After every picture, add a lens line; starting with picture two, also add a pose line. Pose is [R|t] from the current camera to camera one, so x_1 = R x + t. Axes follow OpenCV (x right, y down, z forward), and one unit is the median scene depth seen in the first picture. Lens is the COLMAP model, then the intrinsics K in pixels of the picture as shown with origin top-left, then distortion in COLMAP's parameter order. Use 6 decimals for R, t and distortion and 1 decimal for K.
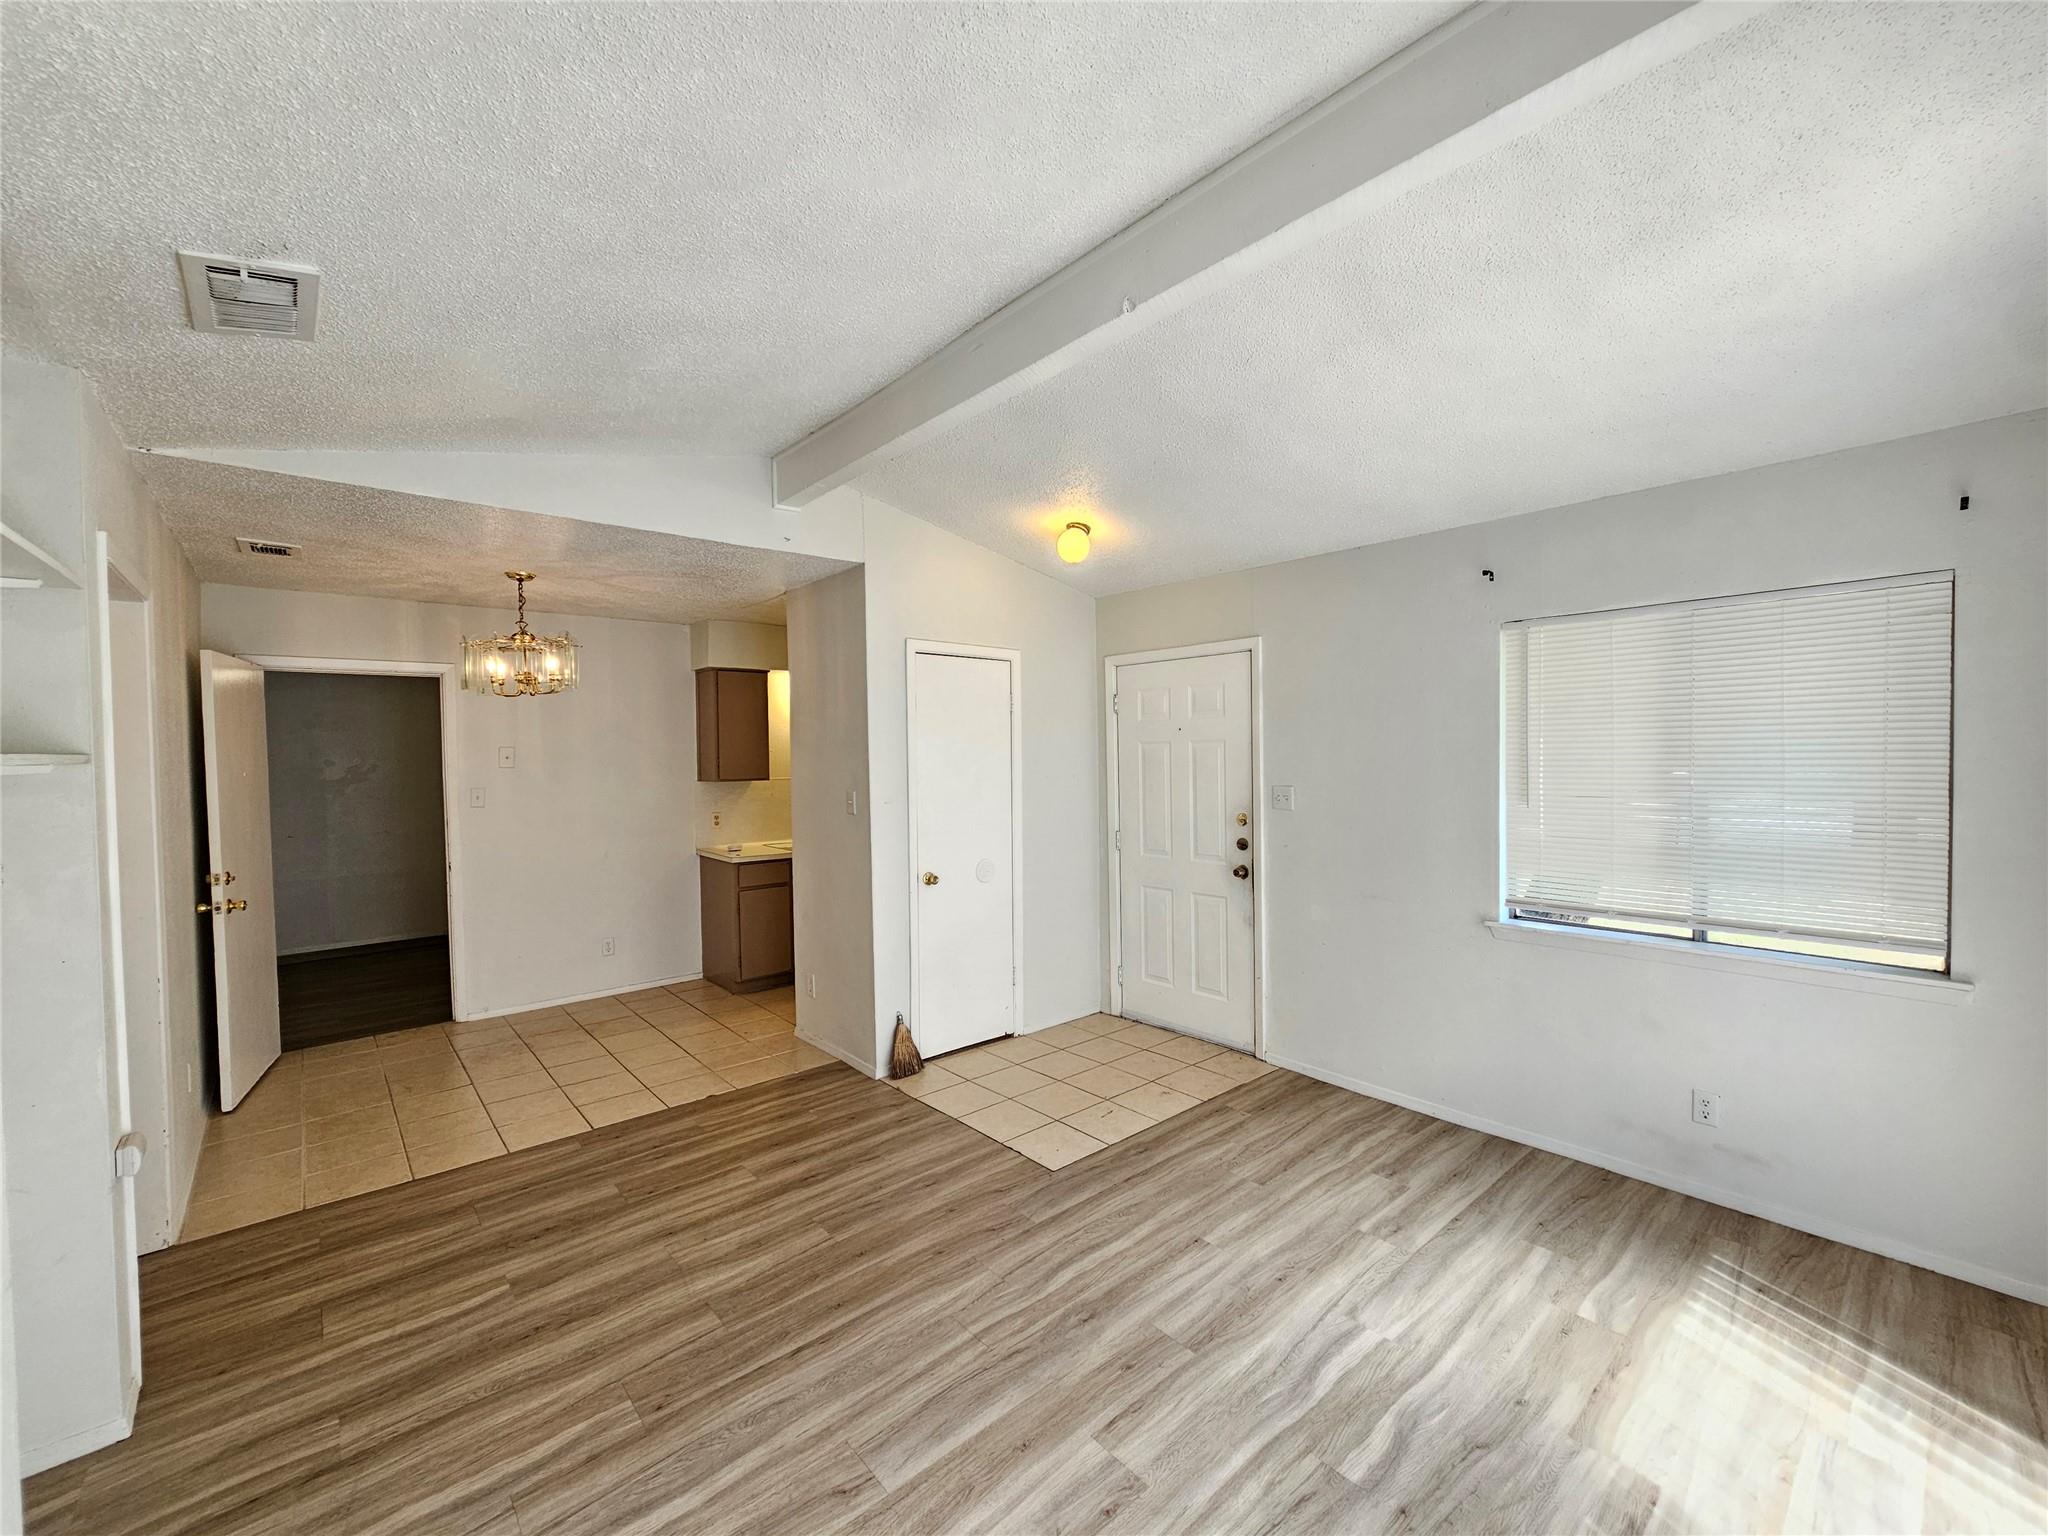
lens RADIAL K [[834.9, 0, 1032.3], [0, 834.9, 770.2], [0, 0, 1]] dist [0.000088, 0.000229]
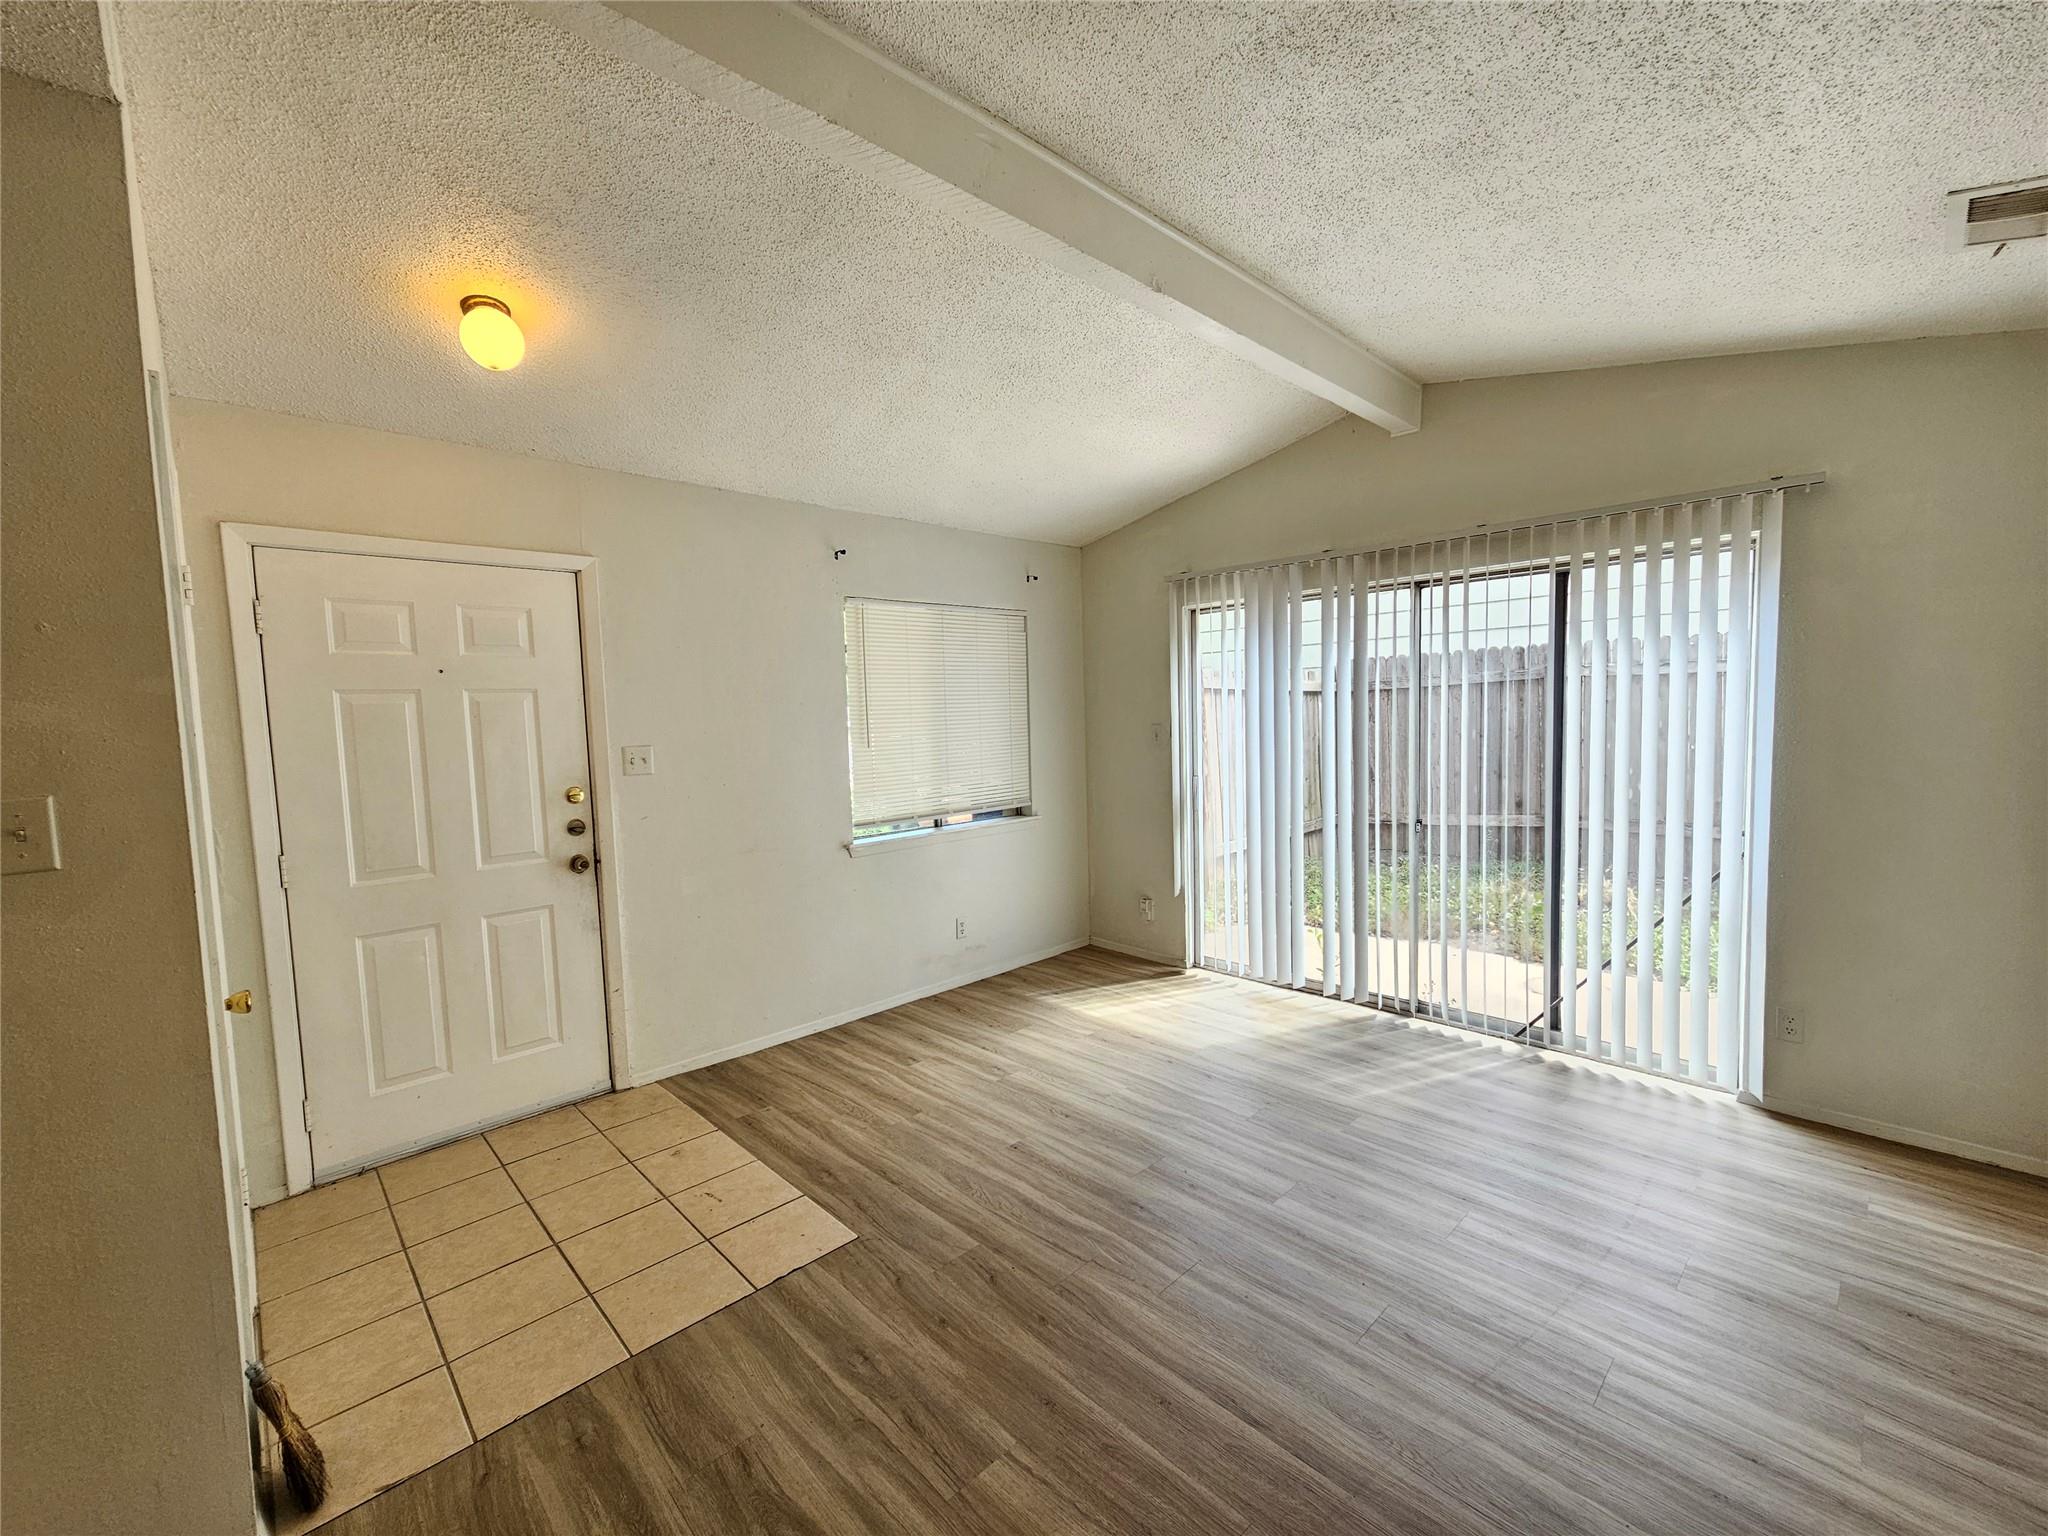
lens RADIAL K [[834.9, 0, 1035.5], [0, 834.9, 772.2], [0, 0, 1]] dist [0.000088, 0.000229]
pose [[-0.043586, -0.055184, 0.997524, -0.711203], [0.054729, 0.996842, 0.057537, 0.025095], [-0.997549, 0.057102, -0.040428, 0.842942]]
